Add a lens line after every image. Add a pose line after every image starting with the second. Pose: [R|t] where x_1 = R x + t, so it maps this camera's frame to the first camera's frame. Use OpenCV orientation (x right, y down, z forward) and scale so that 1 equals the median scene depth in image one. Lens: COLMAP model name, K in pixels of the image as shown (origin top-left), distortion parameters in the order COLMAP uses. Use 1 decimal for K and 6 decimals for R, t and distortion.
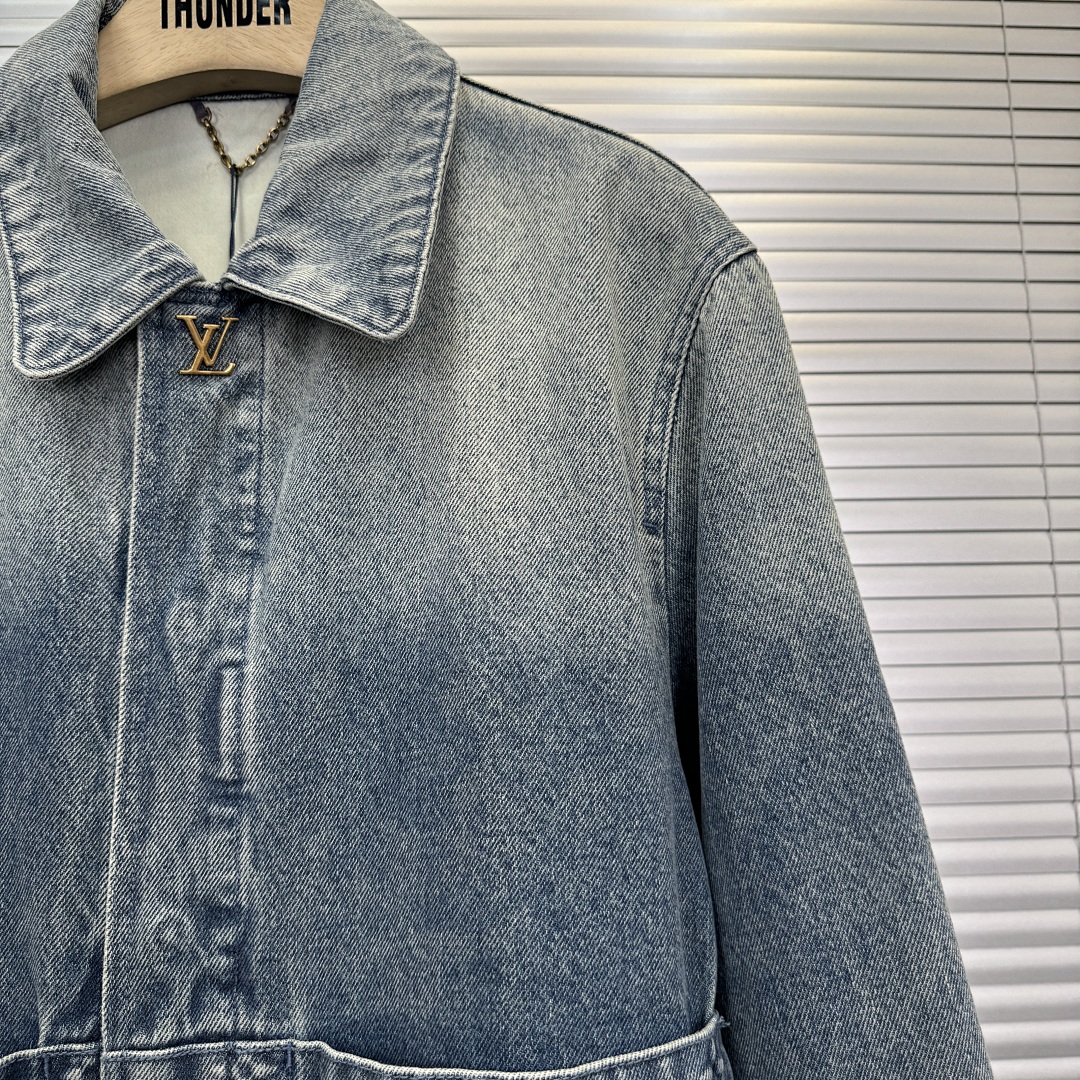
lens RADIAL K [[949.6, 0, 540.0], [0, 949.6, 540.0], [0, 0, 1]] dist [-0.014921, -0.002863]
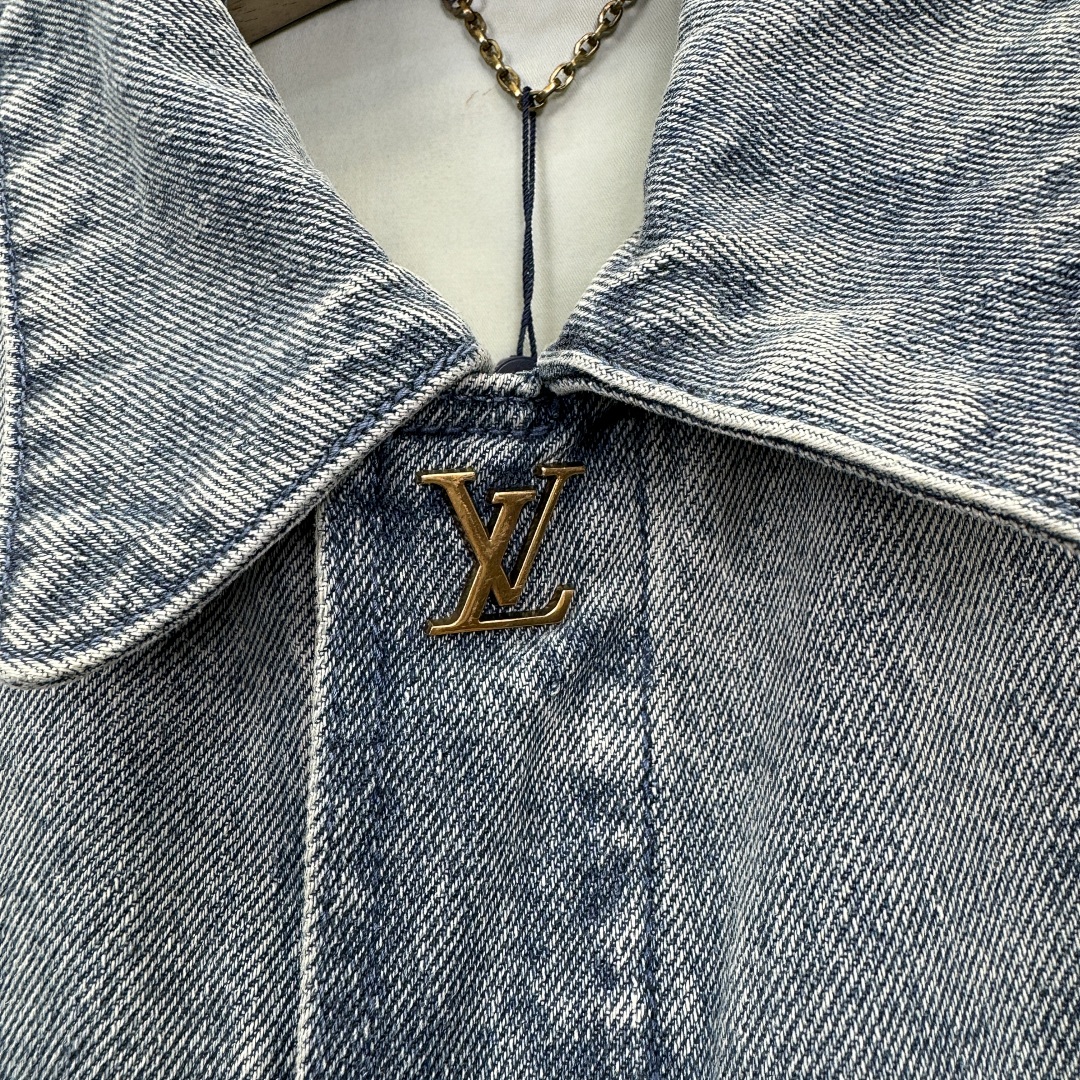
lens RADIAL K [[921.7, 0, 574.6], [0, 921.7, 465.1], [0, 0, 1]] dist [0.007709, -0.011864]
pose [[0.988313, -0.029644, -0.149530, -0.275465], [0.018845, 0.997145, -0.073126, -0.213691], [0.151271, 0.069454, 0.986049, 0.668841]]
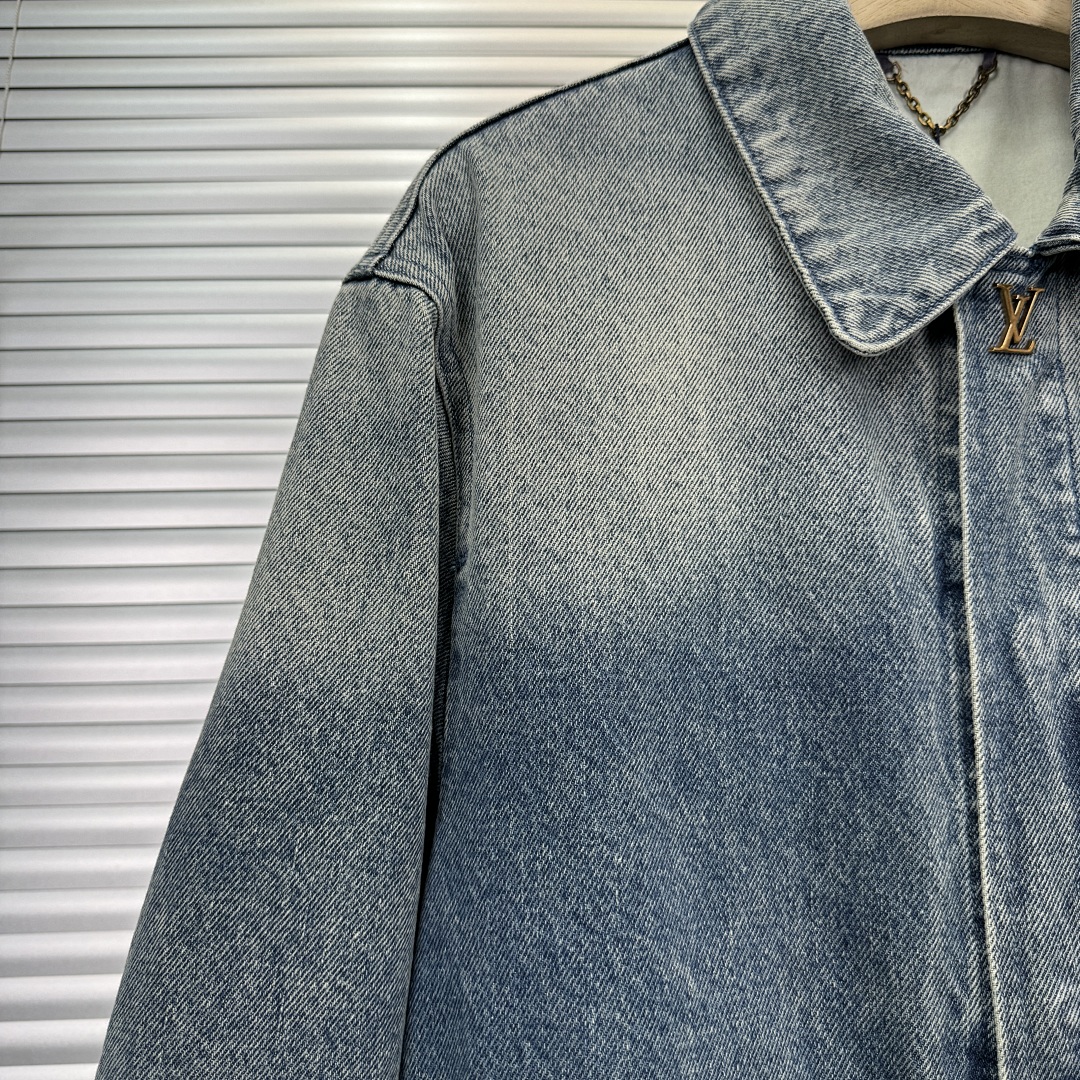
lens RADIAL K [[949.6, 0, 540.0], [0, 949.6, 540.0], [0, 0, 1]] dist [-0.014921, -0.002863]
pose [[0.999932, -0.001812, 0.011509, -0.805922], [0.002197, 0.999437, -0.033492, 0.023526], [-0.011441, 0.033515, 0.999373, 0.153233]]
